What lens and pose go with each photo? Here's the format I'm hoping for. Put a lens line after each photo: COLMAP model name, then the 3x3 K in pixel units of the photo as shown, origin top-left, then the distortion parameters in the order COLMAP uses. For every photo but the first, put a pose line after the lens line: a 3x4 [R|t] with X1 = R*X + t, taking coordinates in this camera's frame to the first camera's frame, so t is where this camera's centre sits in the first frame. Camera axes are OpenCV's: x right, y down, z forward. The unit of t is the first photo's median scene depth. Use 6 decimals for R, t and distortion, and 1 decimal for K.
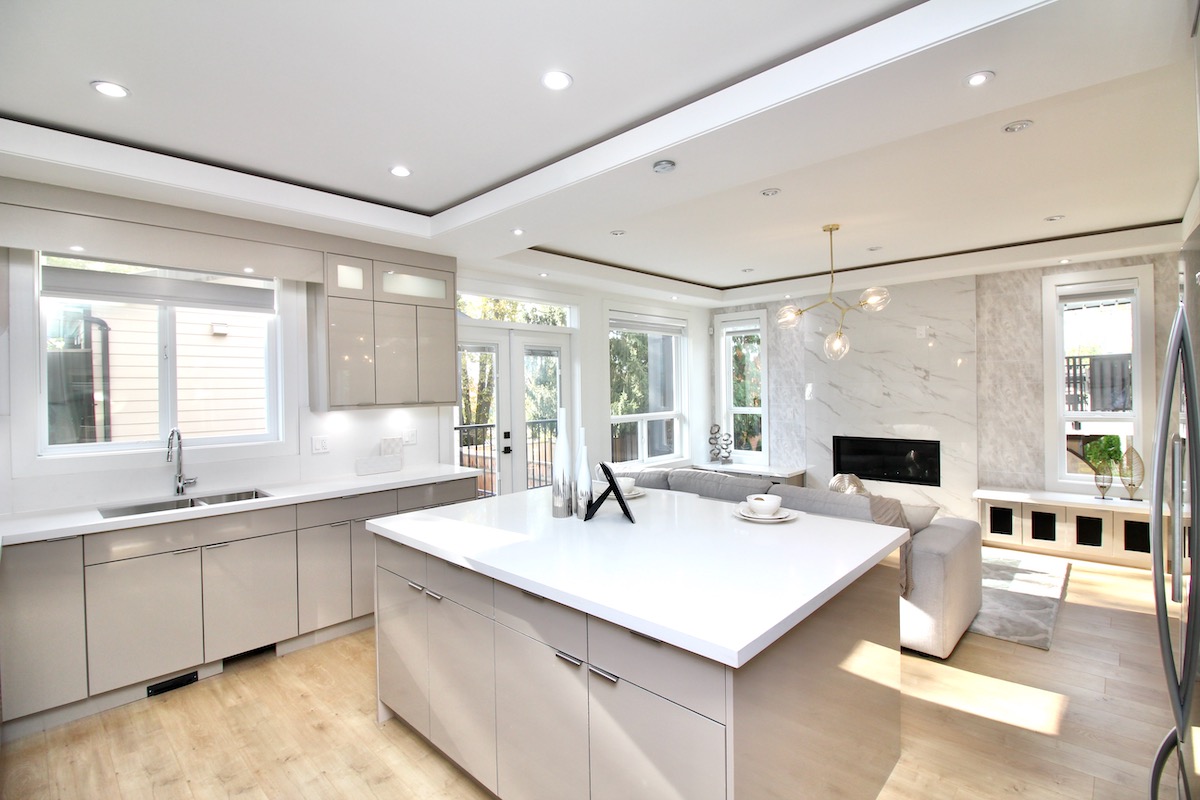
lens RADIAL K [[553.7, 0, 604.4], [0, 553.7, 384.6], [0, 0, 1]] dist [-0.001641, -0.010622]
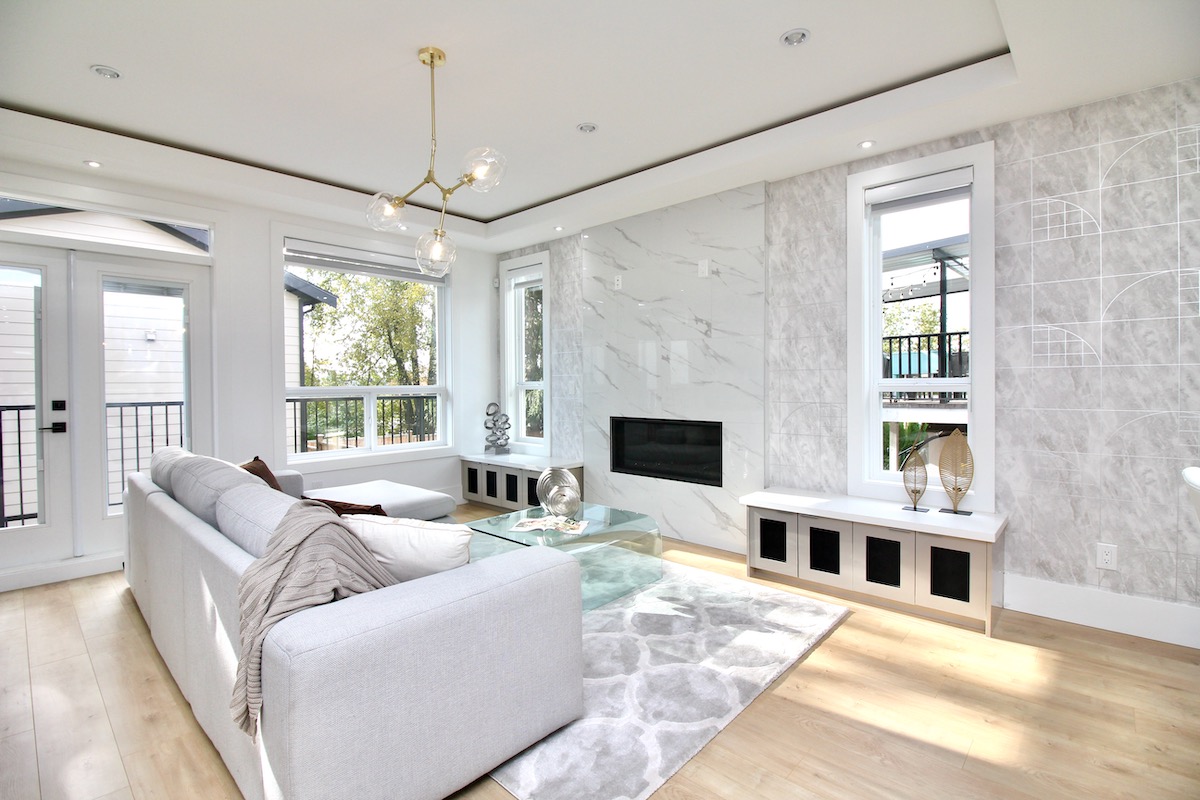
lens RADIAL K [[553.7, 0, 599.8], [0, 553.7, 384.9], [0, 0, 1]] dist [-0.001641, -0.010622]
pose [[0.999866, 0.009911, 0.013047, 0.474916], [-0.010048, 0.999895, 0.010466, 0.052291], [-0.012942, -0.010595, 0.999860, 0.320365]]
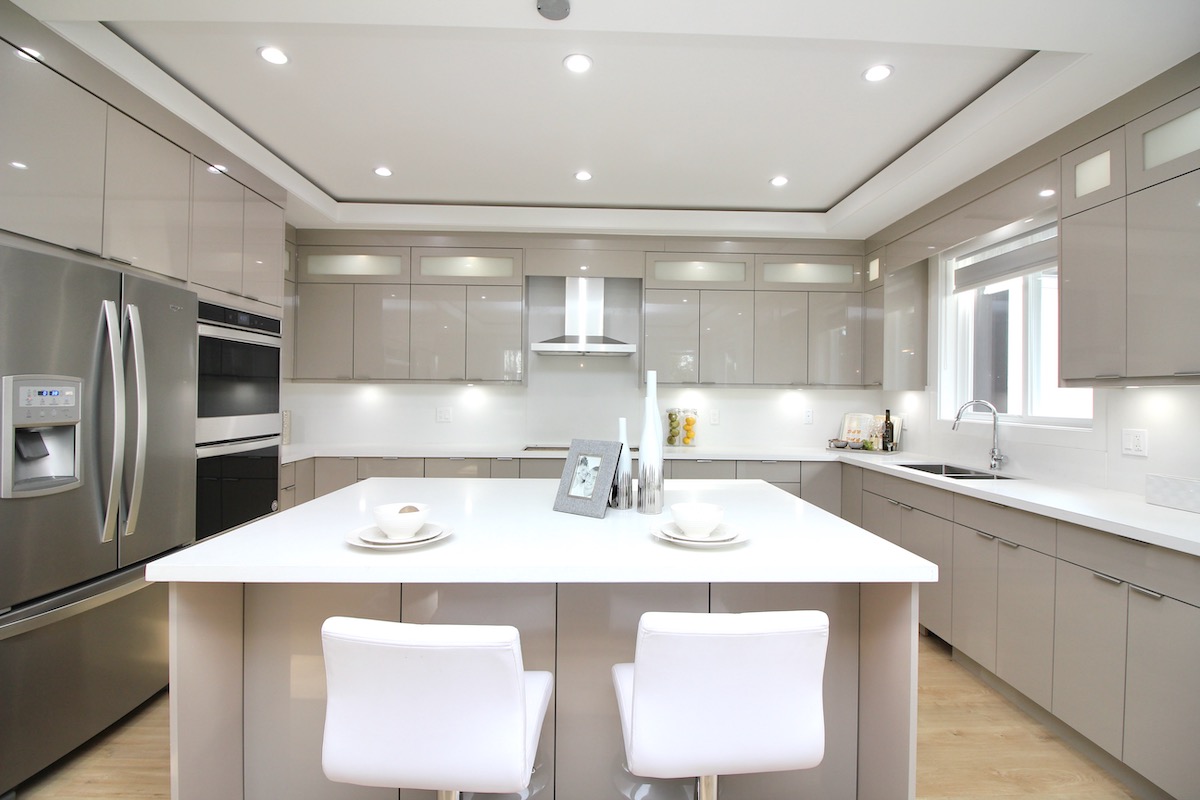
lens RADIAL K [[553.7, 0, 605.1], [0, 553.7, 391.0], [0, 0, 1]] dist [-0.001641, -0.010622]
pose [[-0.702750, 0.006919, -0.711403, 0.266062], [0.008057, 0.999966, 0.001767, 0.032919], [0.711391, -0.004490, -0.702782, 0.746148]]
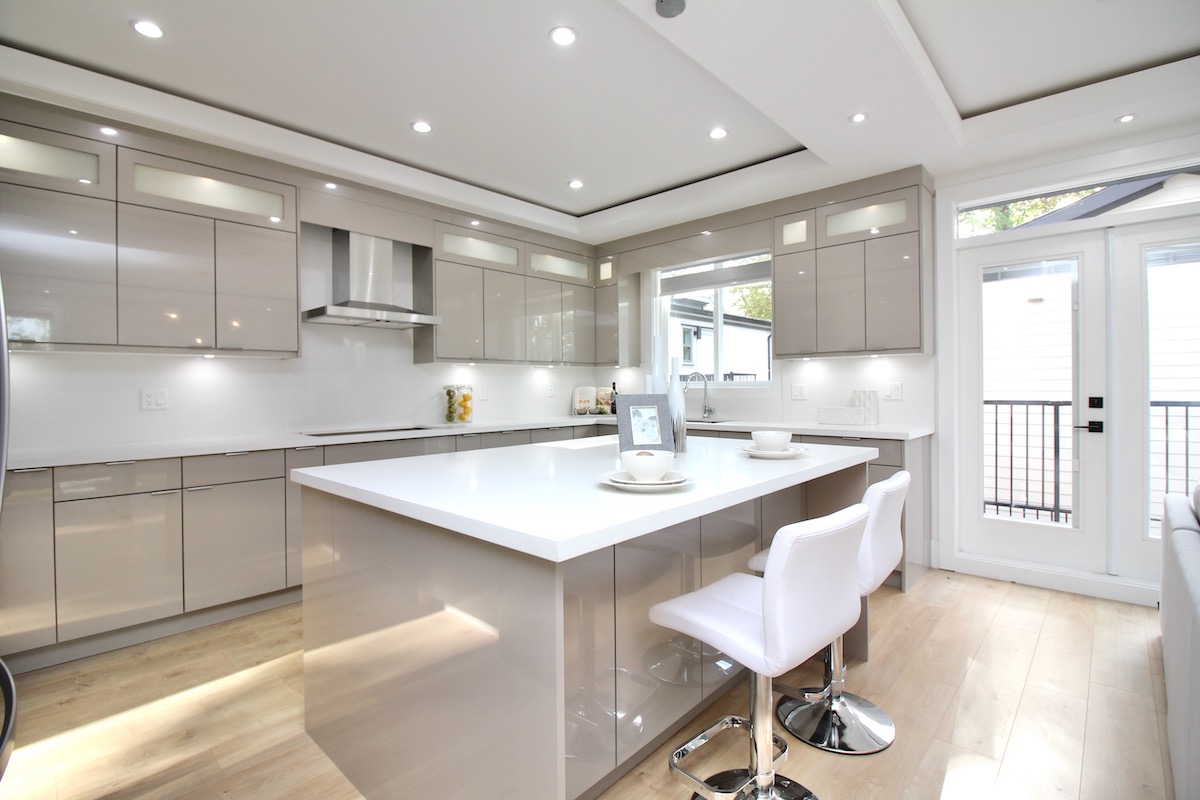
lens RADIAL K [[553.7, 0, 602.2], [0, 553.7, 389.2], [0, 0, 1]] dist [-0.001641, -0.010622]
pose [[0.009940, 0.023596, -0.999672, 0.428841], [0.016425, 0.999583, 0.023758, 0.052528], [0.999816, -0.016655, 0.009549, 0.441658]]
